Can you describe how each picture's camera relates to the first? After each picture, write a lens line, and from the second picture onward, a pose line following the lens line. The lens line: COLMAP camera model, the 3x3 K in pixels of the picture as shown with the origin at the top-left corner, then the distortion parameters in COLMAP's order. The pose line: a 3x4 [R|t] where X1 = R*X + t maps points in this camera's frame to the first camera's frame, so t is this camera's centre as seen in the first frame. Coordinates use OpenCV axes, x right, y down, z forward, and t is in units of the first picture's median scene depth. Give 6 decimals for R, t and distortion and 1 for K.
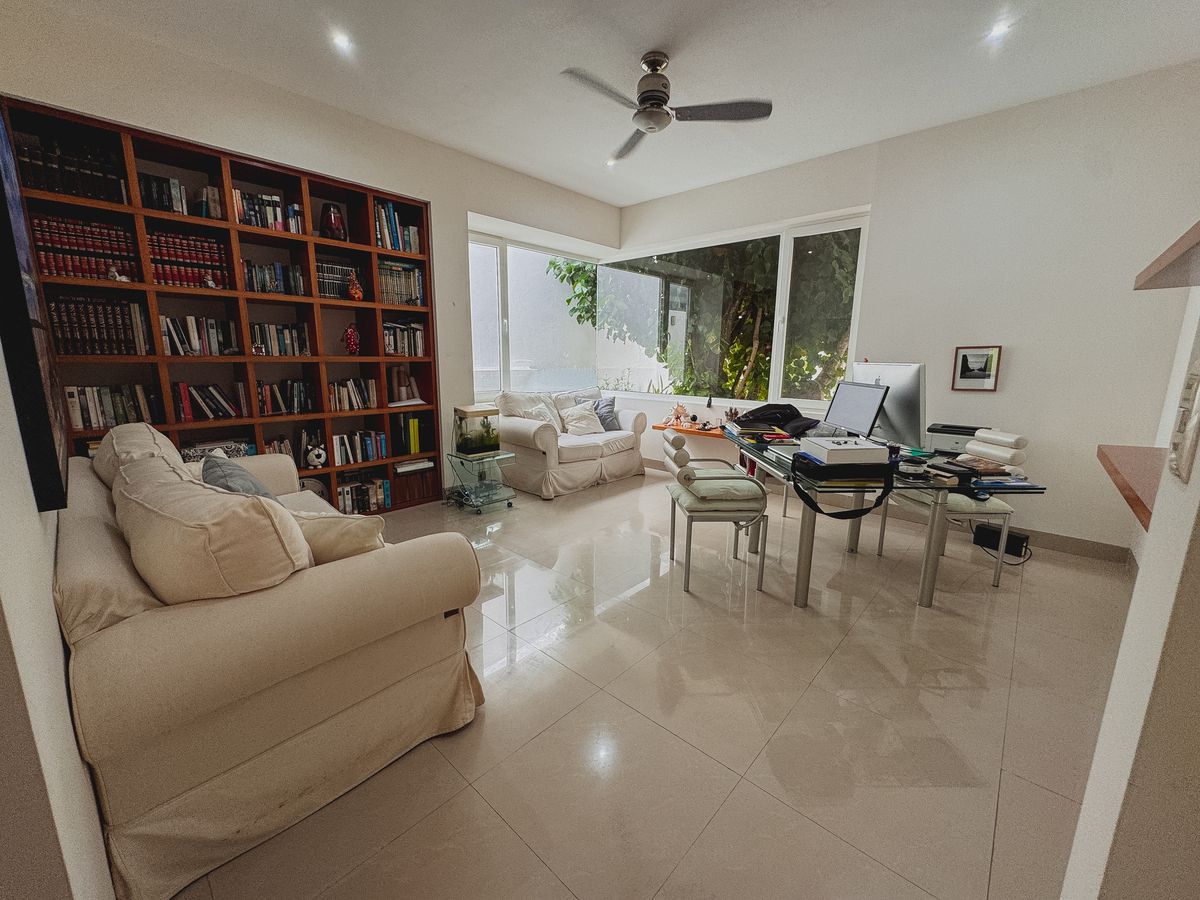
lens RADIAL K [[480.3, 0, 598.2], [0, 480.3, 447.9], [0, 0, 1]] dist [-0.002218, -0.000051]
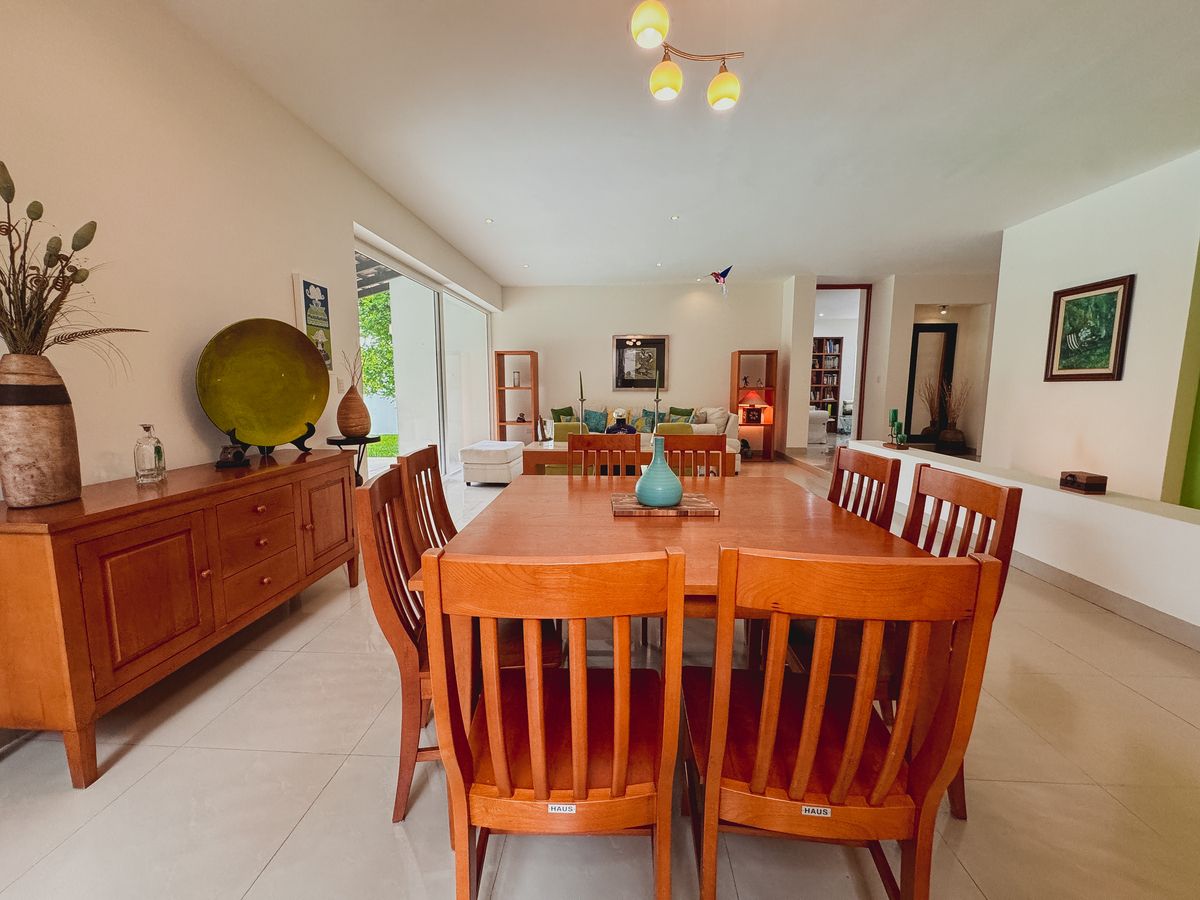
lens RADIAL K [[480.3, 0, 602.5], [0, 480.3, 445.1], [0, 0, 1]] dist [-0.002218, -0.000051]
pose [[0.637867, 0.088936, -0.764994, 1.117971], [-0.136507, 0.990638, 0.001346, 0.412425], [0.757952, 0.103569, 0.644036, -2.171399]]
